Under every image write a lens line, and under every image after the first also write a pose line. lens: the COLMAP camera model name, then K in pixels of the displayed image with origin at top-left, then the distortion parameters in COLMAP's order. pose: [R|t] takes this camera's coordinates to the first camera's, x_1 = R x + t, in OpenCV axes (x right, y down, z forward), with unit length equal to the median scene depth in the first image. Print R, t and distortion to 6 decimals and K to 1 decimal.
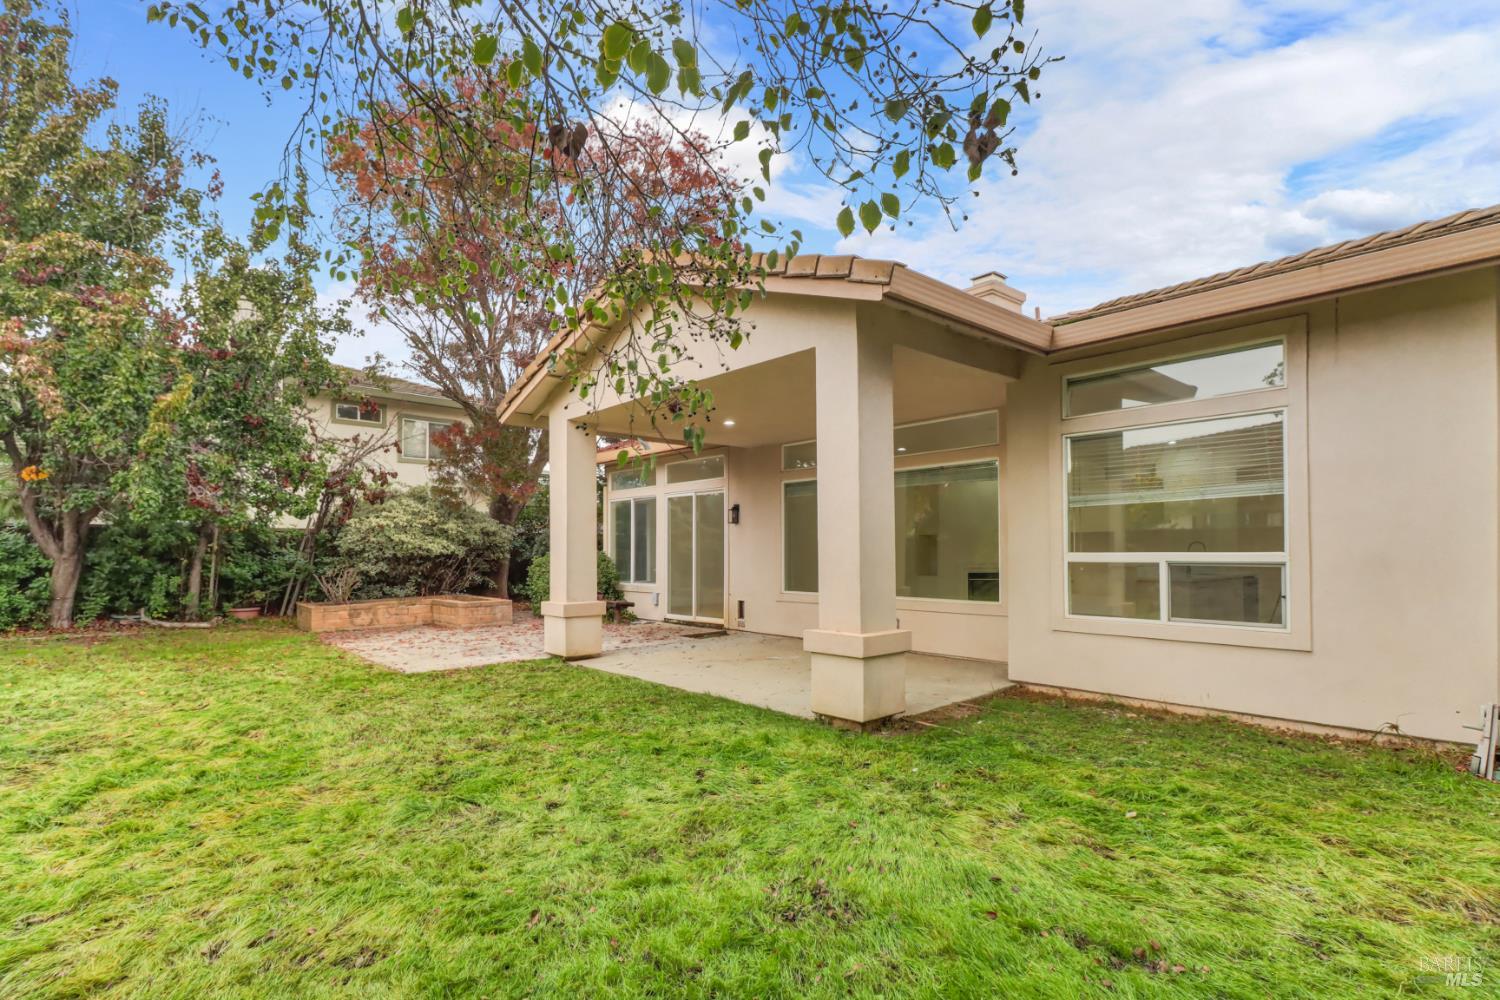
lens RADIAL K [[725.2, 0, 747.5], [0, 725.2, 543.2], [0, 0, 1]] dist [0.000897, -0.000508]
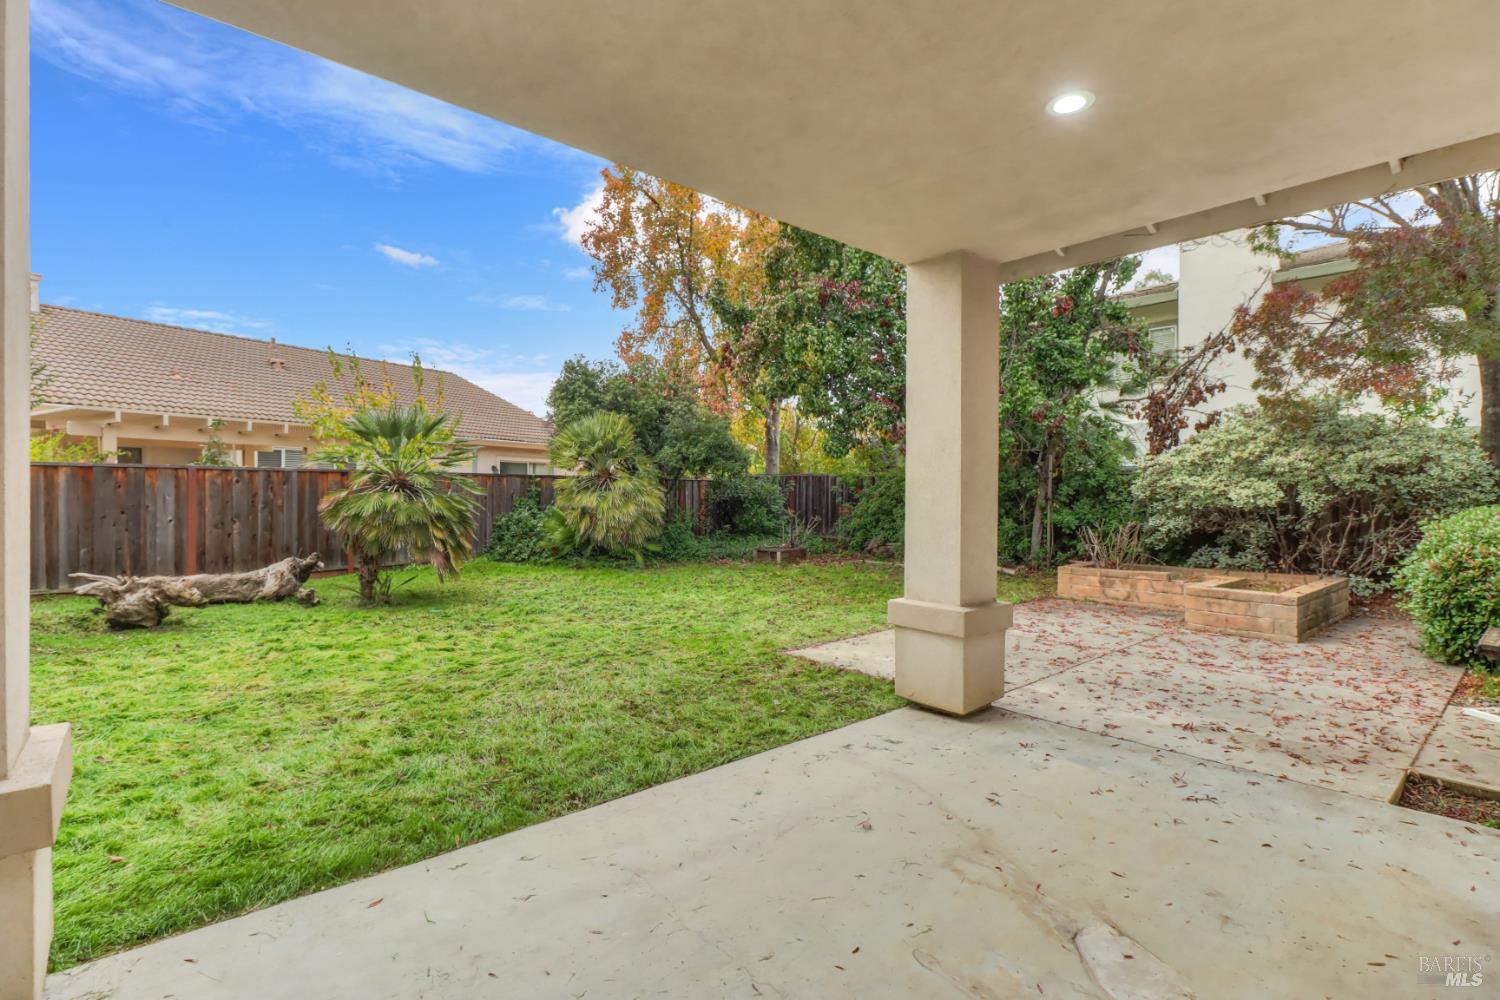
lens RADIAL K [[702.3, 0, 750.0], [0, 702.3, 500.0], [0, 0, 1]] dist [-0.000984, -0.000323]
pose [[-0.021685, 0.016103, -0.999635, 0.199927], [0.001324, 0.999870, 0.016078, -0.000323], [0.999764, -0.000975, -0.021704, 0.652220]]
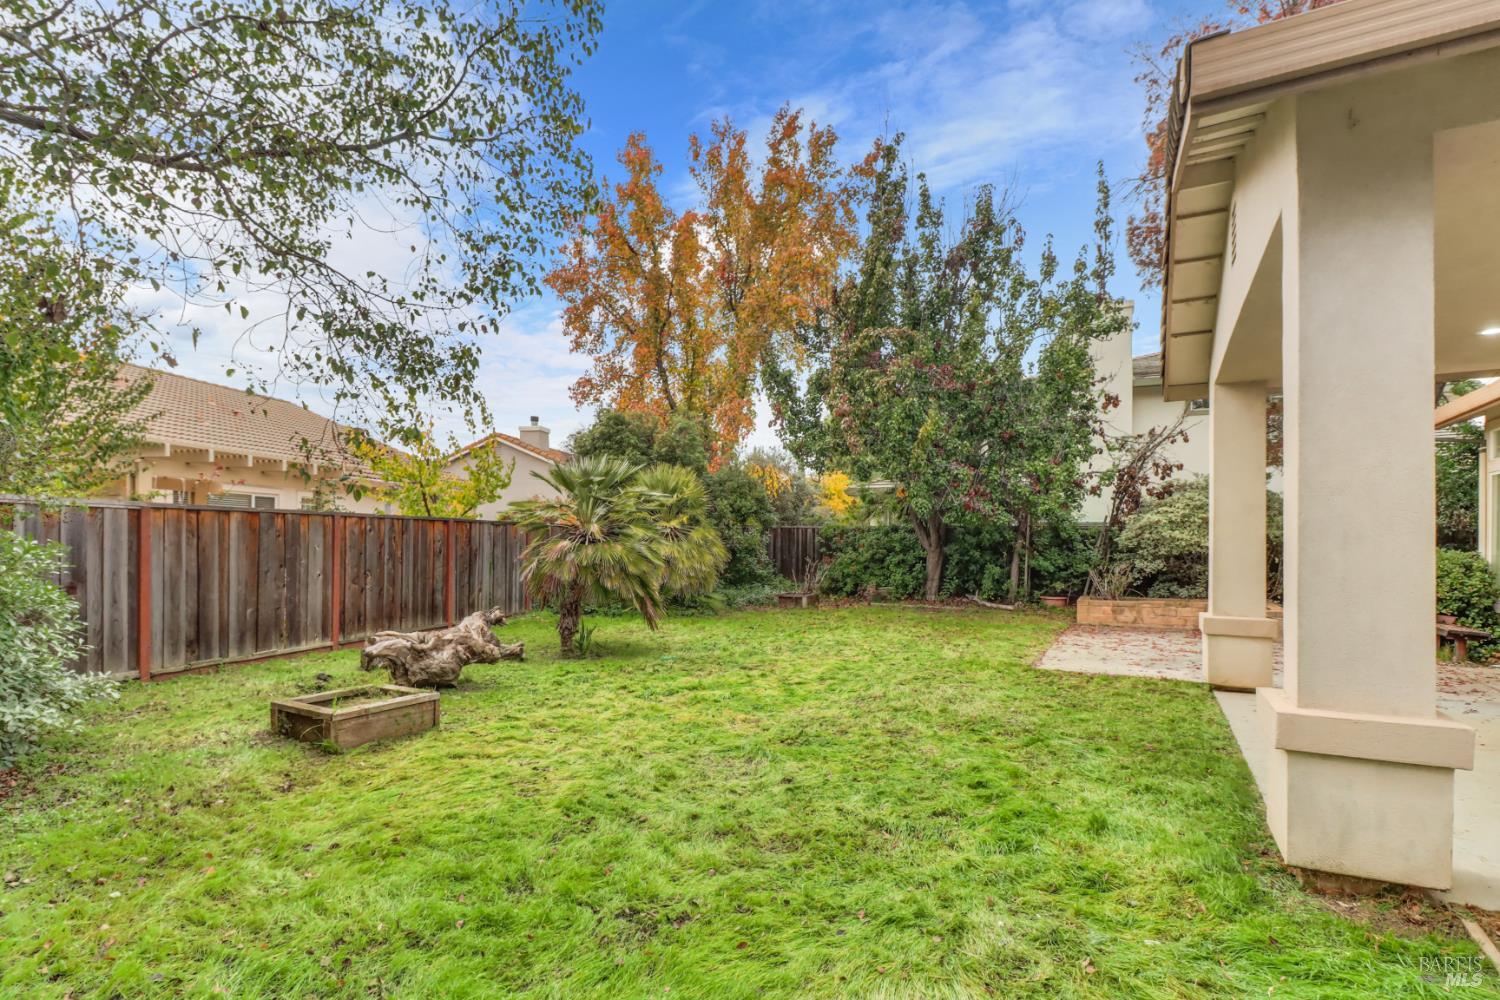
lens RADIAL K [[725.2, 0, 747.5], [0, 725.2, 543.2], [0, 0, 1]] dist [0.000897, -0.000508]
pose [[0.335692, 0.005493, -0.941956, 0.233963], [-0.000822, 0.999984, 0.005538, -0.000439], [0.941971, -0.001085, 0.335691, 0.183228]]
